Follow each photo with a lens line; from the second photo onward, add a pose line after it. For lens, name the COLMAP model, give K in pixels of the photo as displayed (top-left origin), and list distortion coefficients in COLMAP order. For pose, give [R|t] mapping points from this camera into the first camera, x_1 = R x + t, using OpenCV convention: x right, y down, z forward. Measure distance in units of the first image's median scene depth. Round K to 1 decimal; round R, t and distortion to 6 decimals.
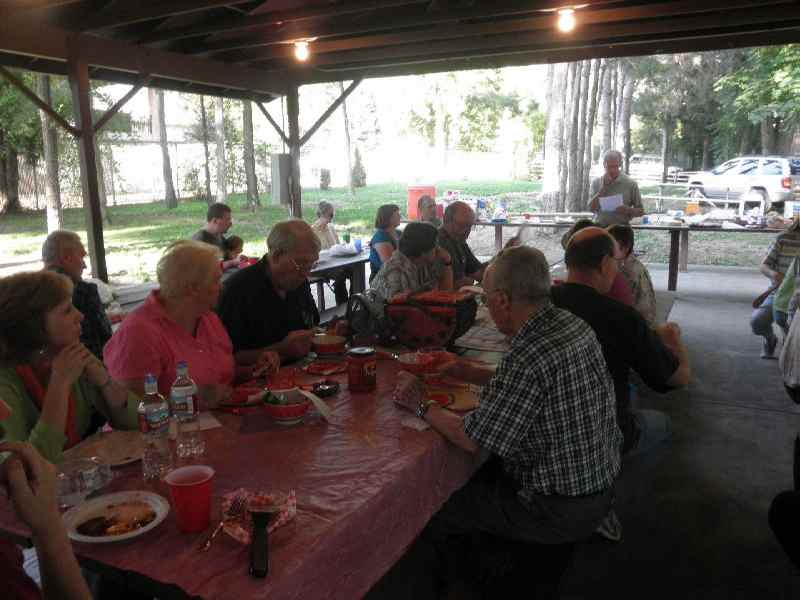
lens RADIAL K [[675.7, 0, 400.0], [0, 675.7, 300.0], [0, 0, 1]] dist [-0.006924, -0.003744]
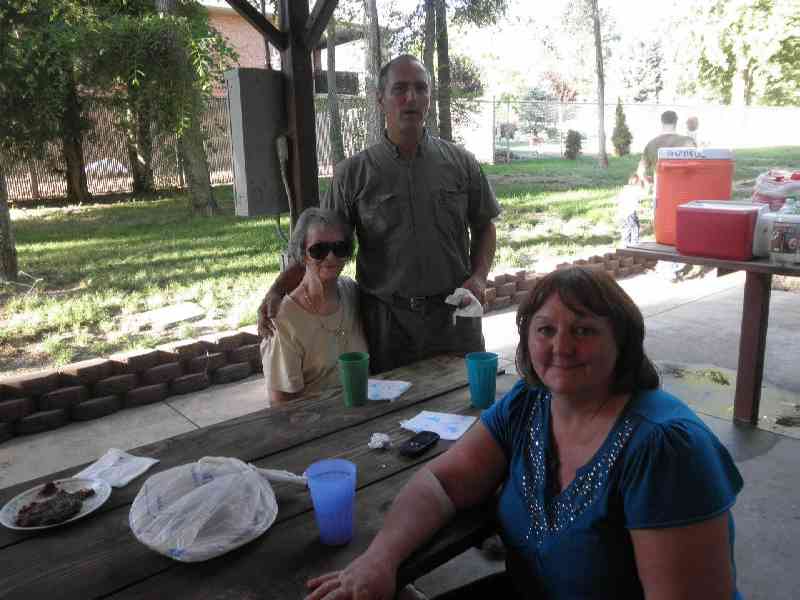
lens RADIAL K [[675.7, 0, 400.0], [0, 675.7, 300.0], [0, 0, 1]] dist [-0.006924, -0.003744]
pose [[0.924959, 0.075873, -0.372415, 0.005042], [-0.057902, 0.996564, 0.059224, -0.021392], [0.375629, -0.033216, 0.926175, 0.120888]]
